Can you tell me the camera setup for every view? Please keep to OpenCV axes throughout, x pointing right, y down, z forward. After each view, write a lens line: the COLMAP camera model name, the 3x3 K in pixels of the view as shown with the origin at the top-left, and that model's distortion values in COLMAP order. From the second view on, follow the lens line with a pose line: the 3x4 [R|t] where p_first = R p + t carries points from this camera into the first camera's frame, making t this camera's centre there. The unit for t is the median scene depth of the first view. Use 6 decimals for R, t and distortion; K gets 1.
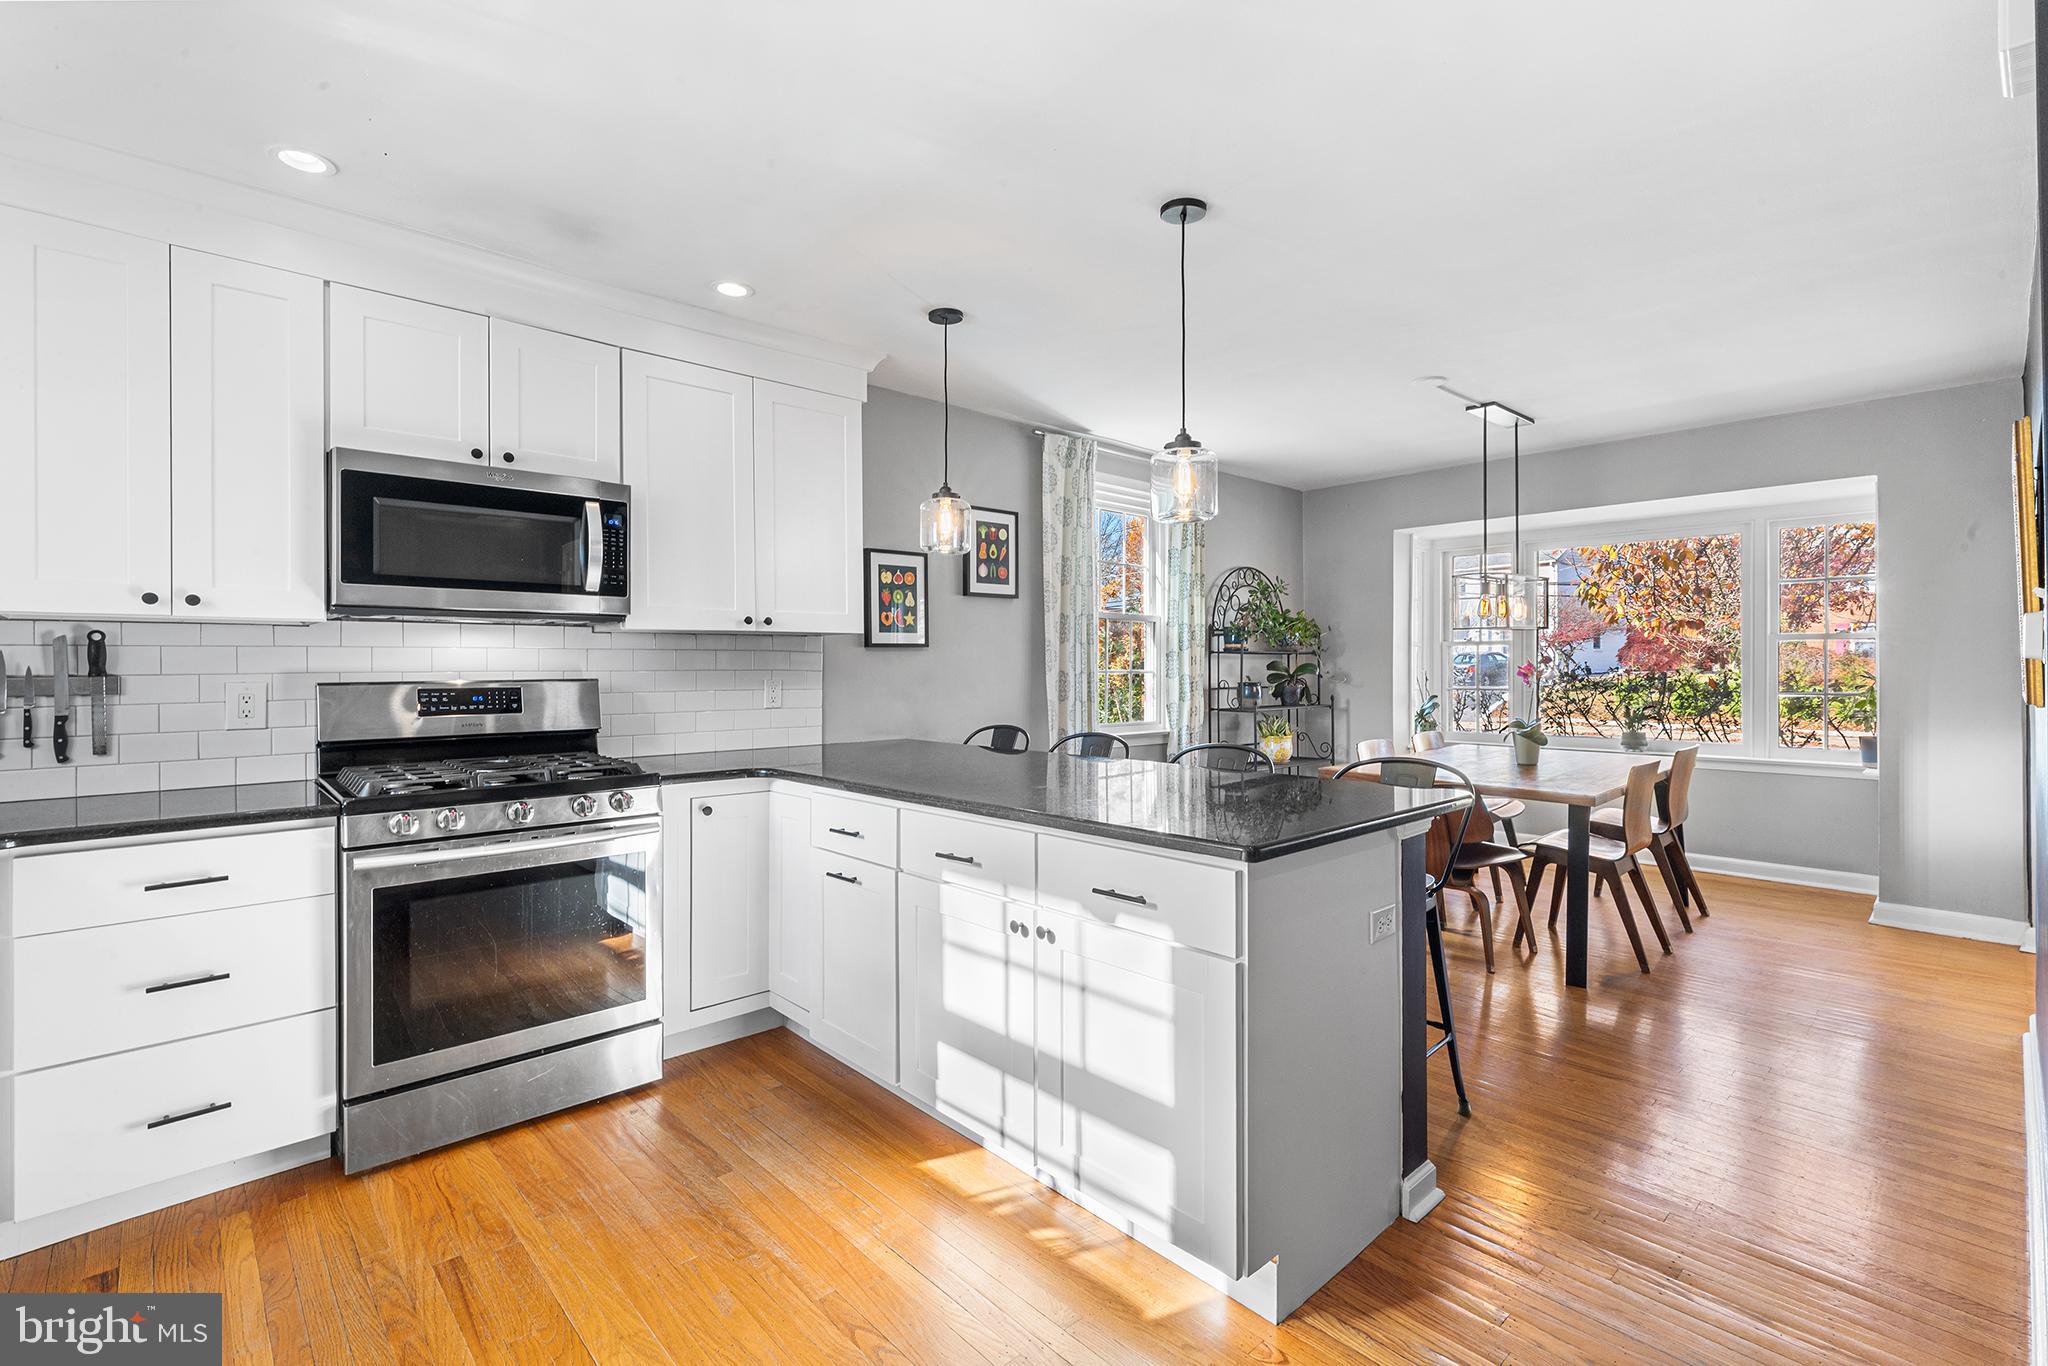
lens RADIAL K [[921.0, 0, 1002.8], [0, 921.0, 663.5], [0, 0, 1]] dist [0.006367, -0.003642]
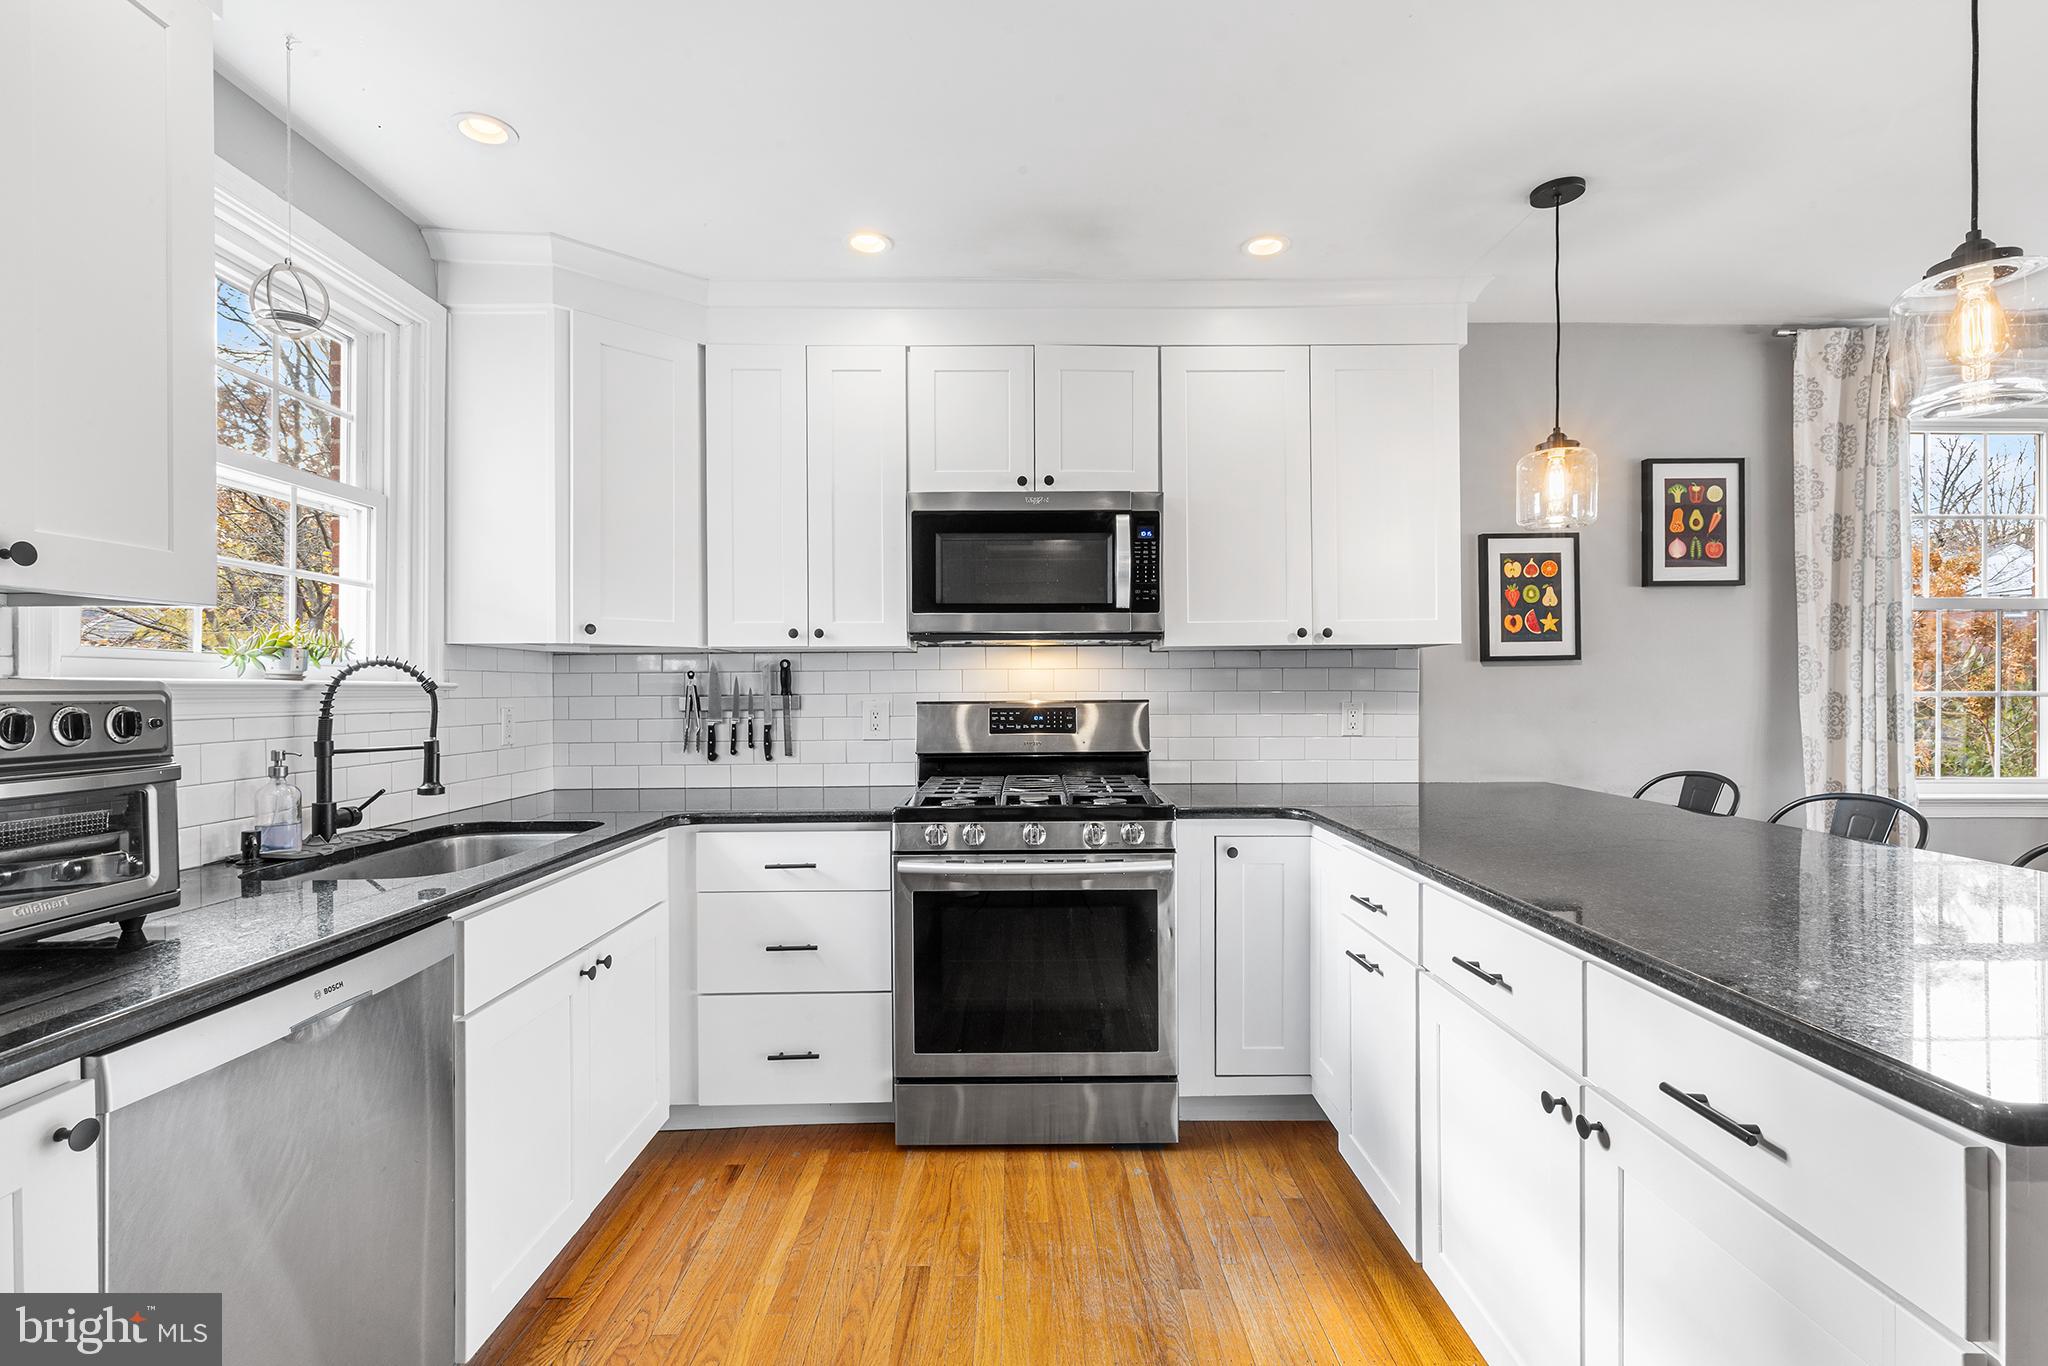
lens RADIAL K [[921.0, 0, 1036.0], [0, 921.0, 691.5], [0, 0, 1]] dist [0.006367, -0.003642]
pose [[0.749517, 0.003580, -0.661976, 0.088230], [0.004362, 0.999937, 0.010347, -0.001883], [0.661971, -0.010643, 0.749454, 0.165425]]
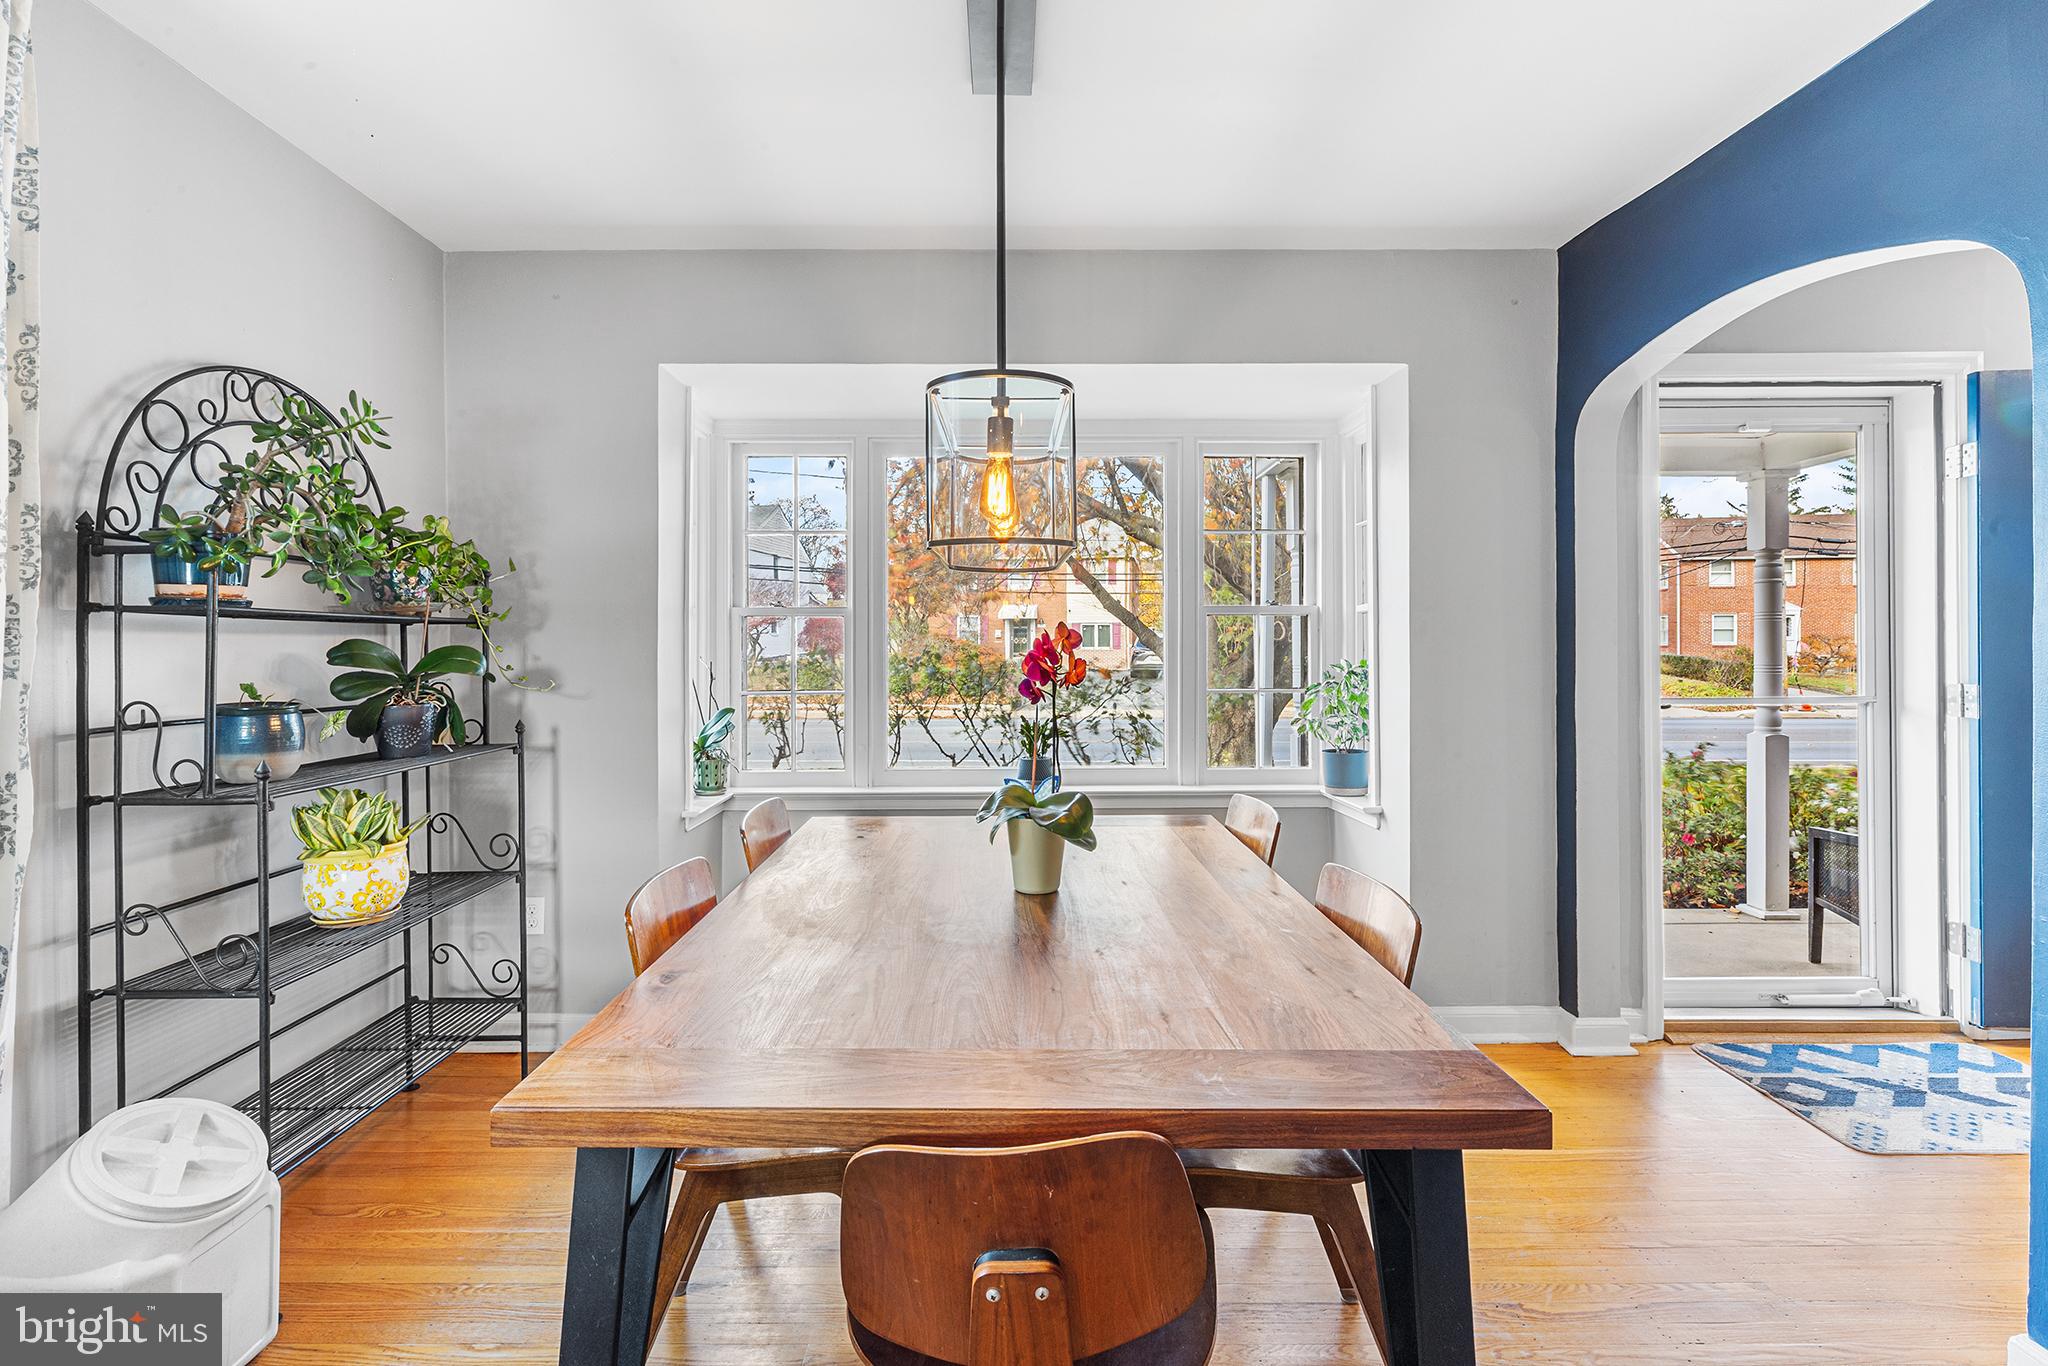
lens RADIAL K [[921.0, 0, 1017.8], [0, 921.0, 651.5], [0, 0, 1]] dist [0.006367, -0.003642]
pose [[0.660692, 0.000444, 0.750657, 0.300500], [-0.001393, 0.999999, 0.000634, 0.002220], [-0.750655, -0.001465, 0.660692, 0.864845]]
